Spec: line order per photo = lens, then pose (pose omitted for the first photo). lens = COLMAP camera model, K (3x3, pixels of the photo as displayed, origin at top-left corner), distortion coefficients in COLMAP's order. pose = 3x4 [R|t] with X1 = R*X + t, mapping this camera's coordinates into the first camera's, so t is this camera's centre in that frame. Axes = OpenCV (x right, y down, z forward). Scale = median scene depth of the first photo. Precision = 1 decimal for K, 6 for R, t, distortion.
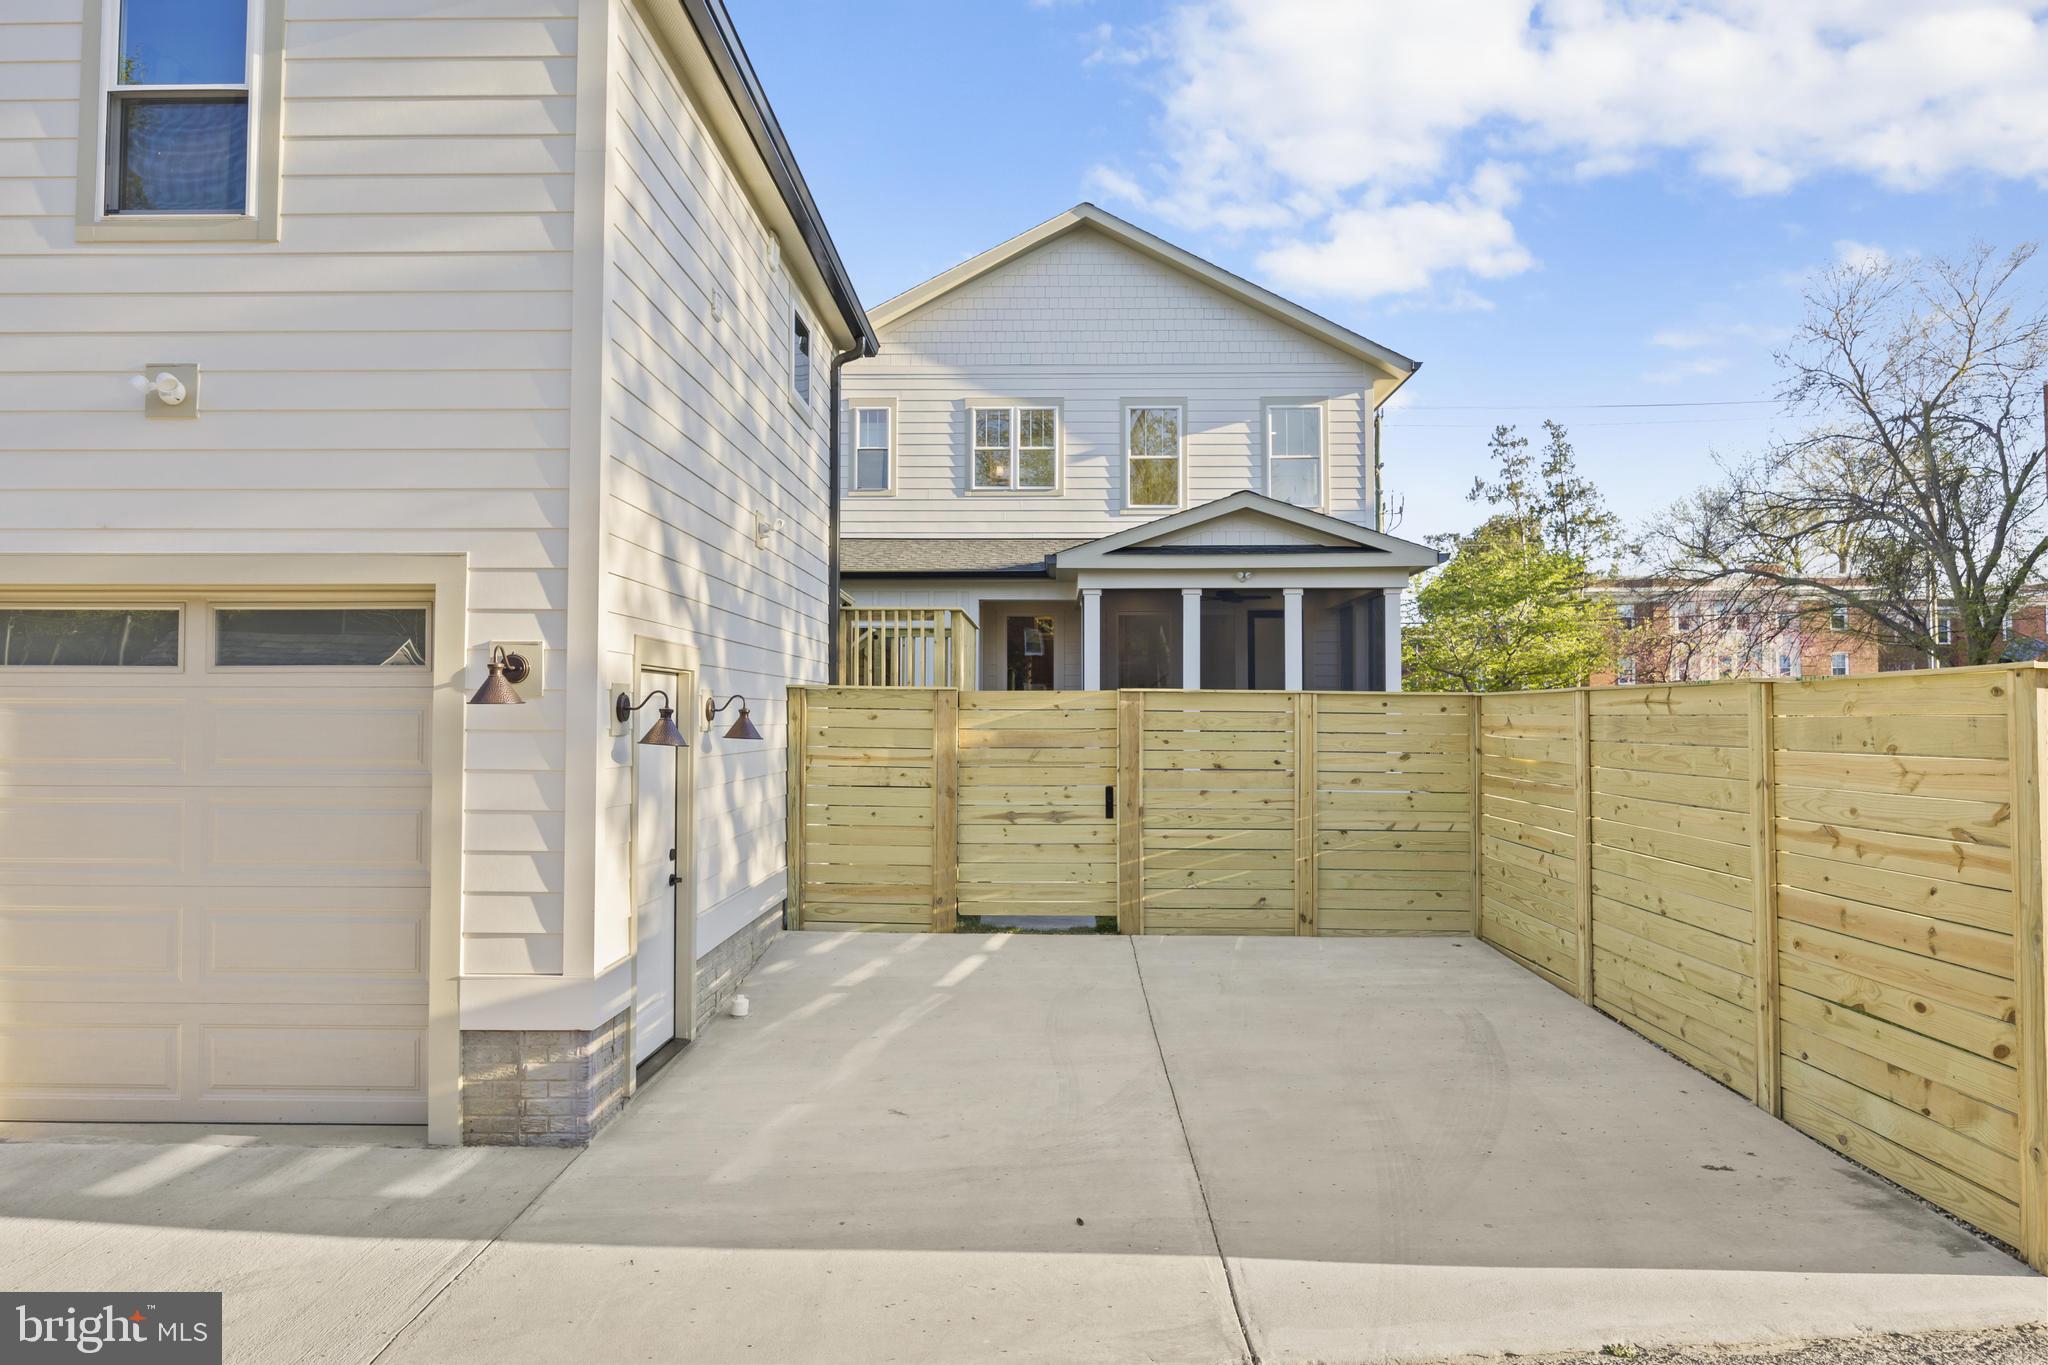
lens RADIAL K [[1264.1, 0, 1024.8], [0, 1264.1, 686.7], [0, 0, 1]] dist [-0.004899, 0.001575]
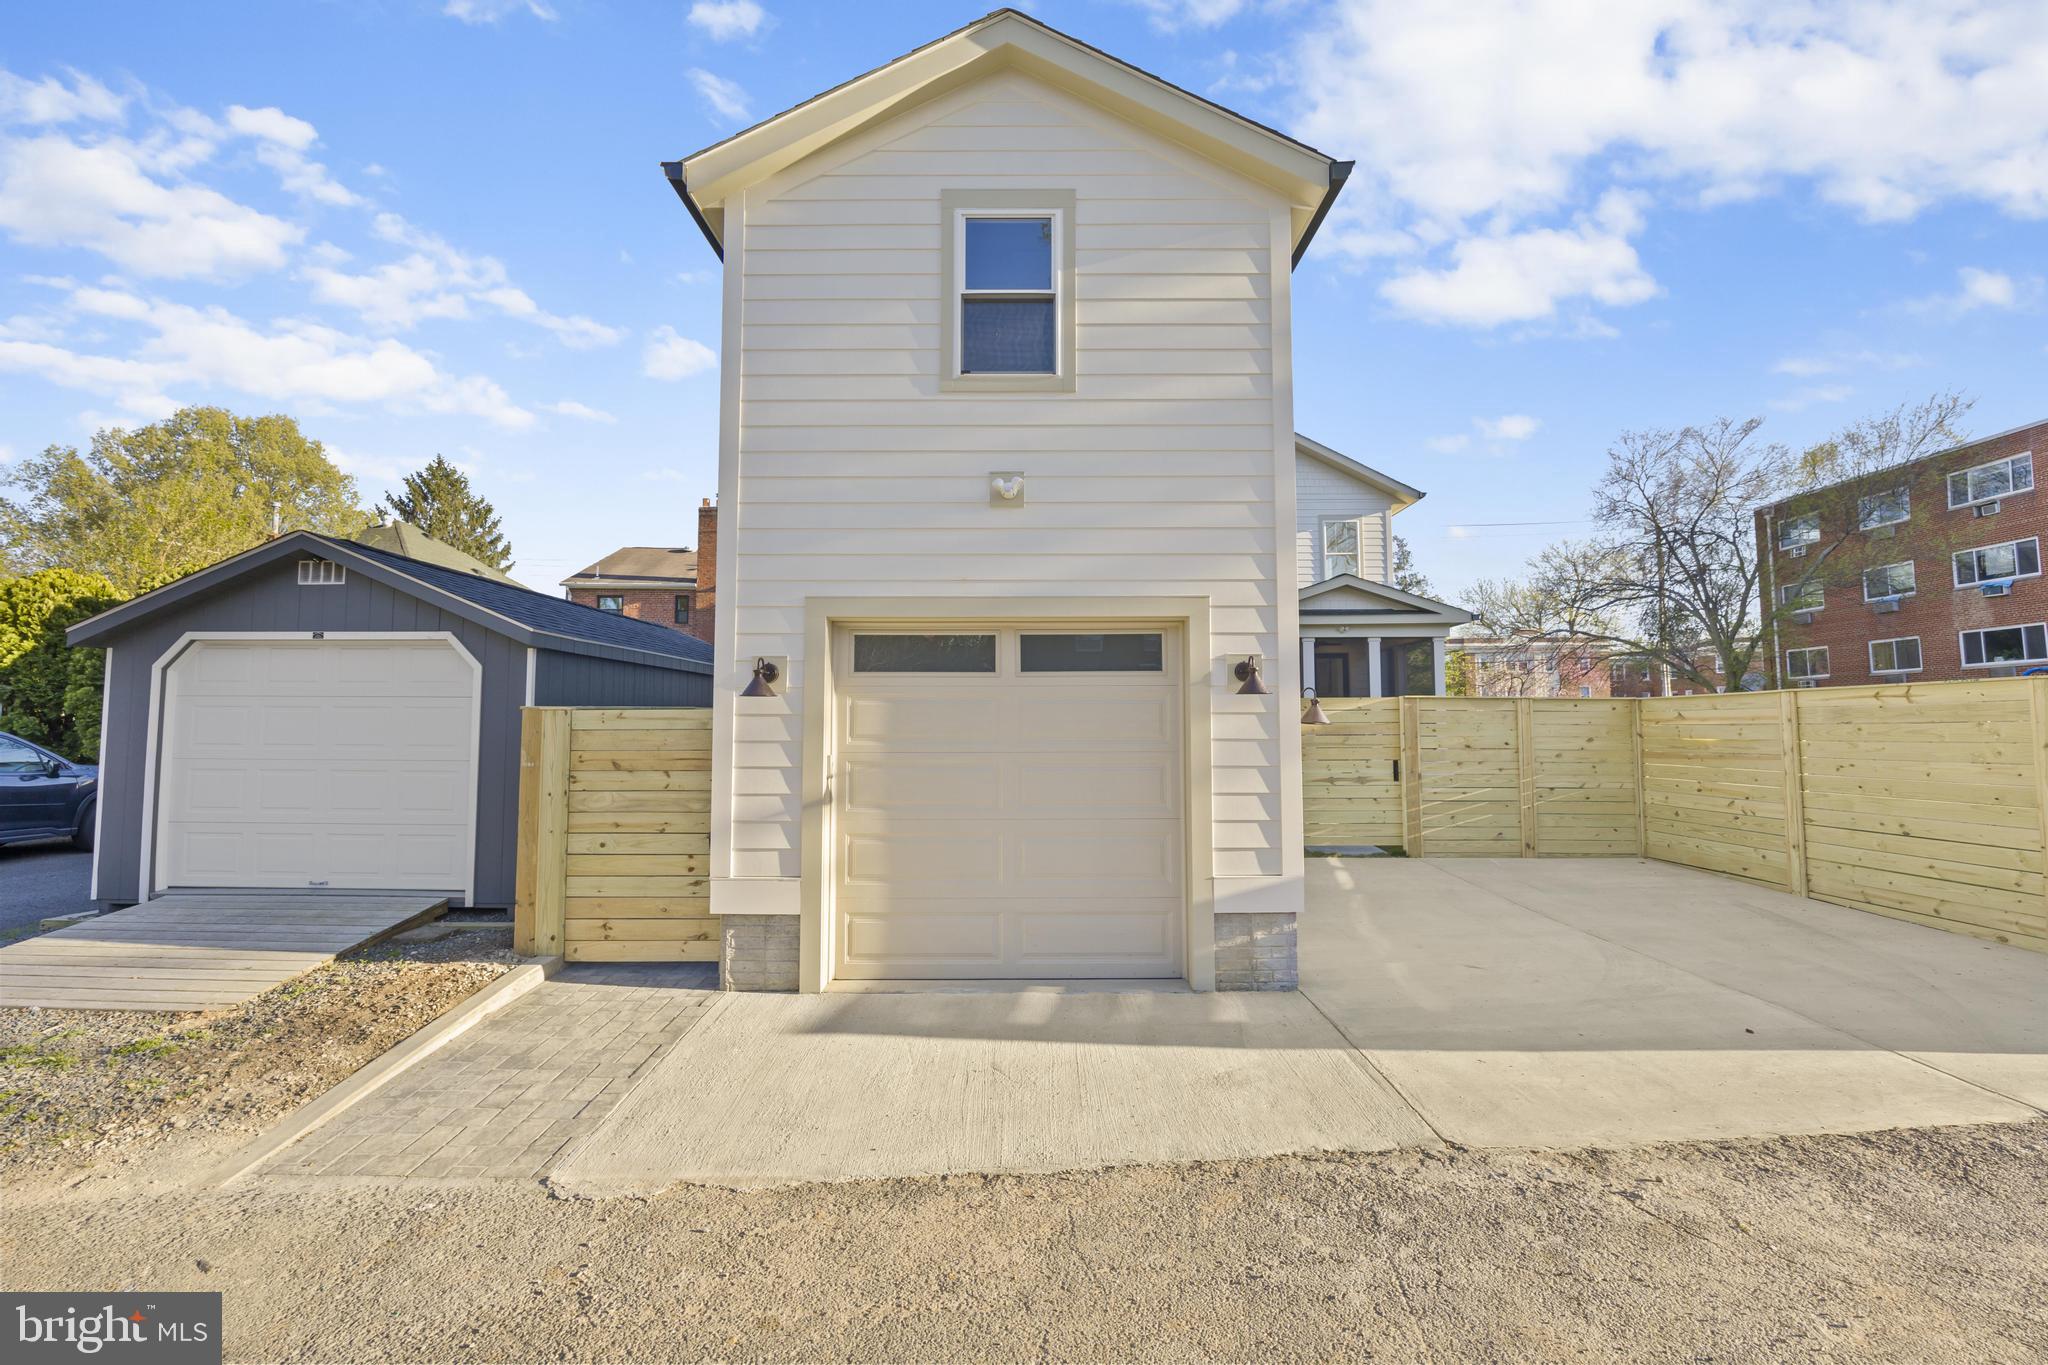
lens RADIAL K [[827.6, 0, 1020.6], [0, 827.6, 688.6], [0, 0, 1]] dist [0.003718, -0.000208]
pose [[0.999759, -0.003214, 0.021735, -0.410777], [0.003833, 0.999586, -0.028522, 0.019621], [-0.021634, 0.028598, 0.999357, 0.009139]]
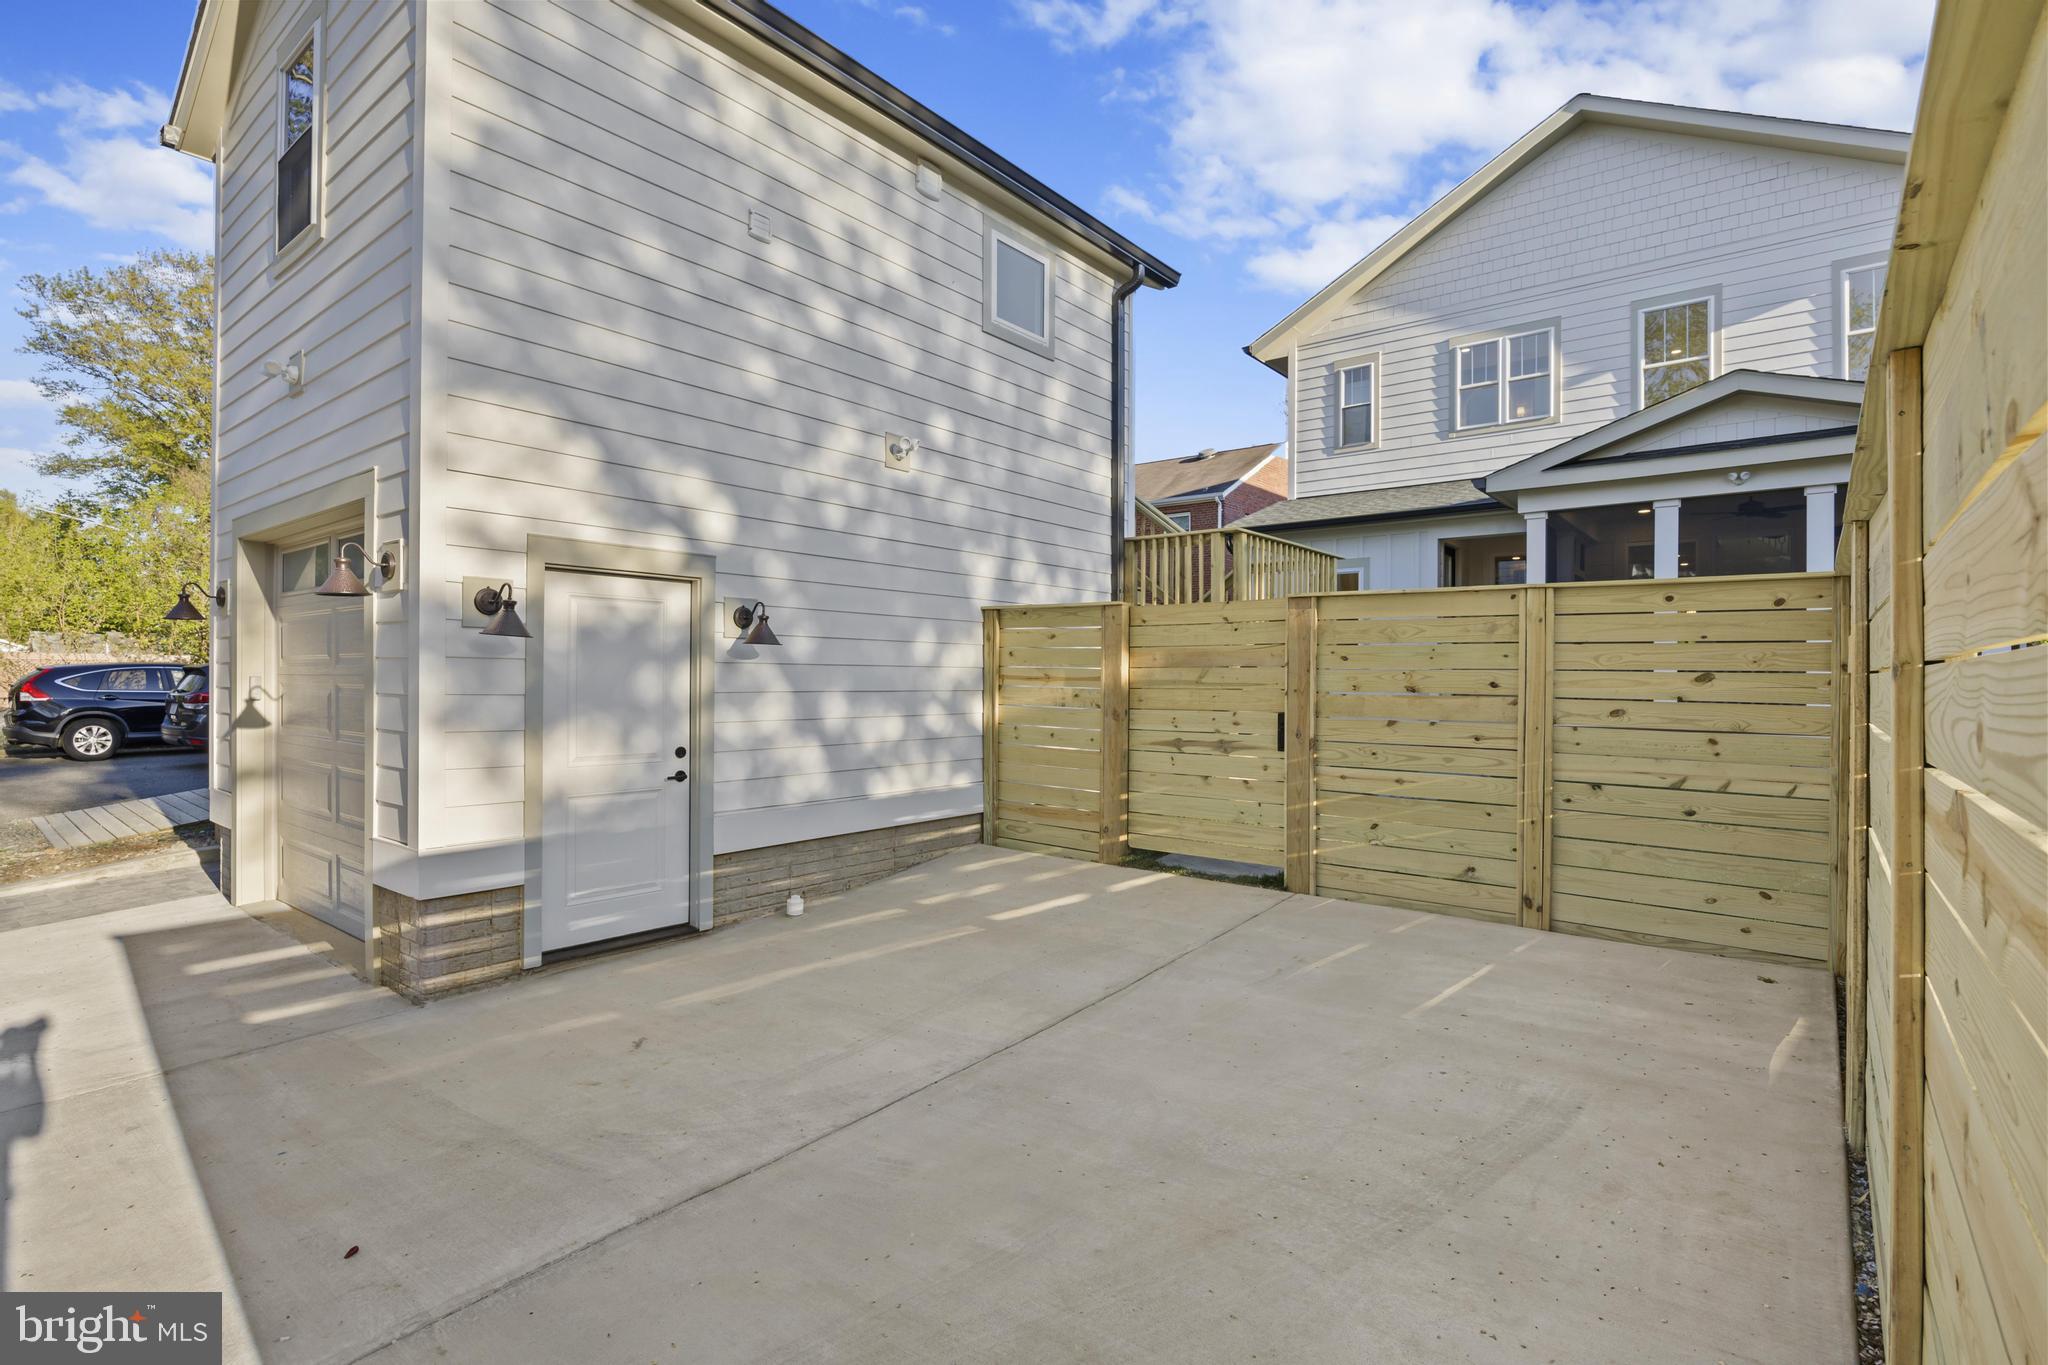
lens RADIAL K [[979.8, 0, 1025.0], [0, 979.8, 683.0], [0, 0, 1]] dist [-0.009928, -0.000724]
pose [[0.789917, 0.004714, -0.613195, 0.332093], [0.009763, 0.999747, 0.020262, 0.044959], [0.613136, -0.021992, 0.789671, 0.391487]]
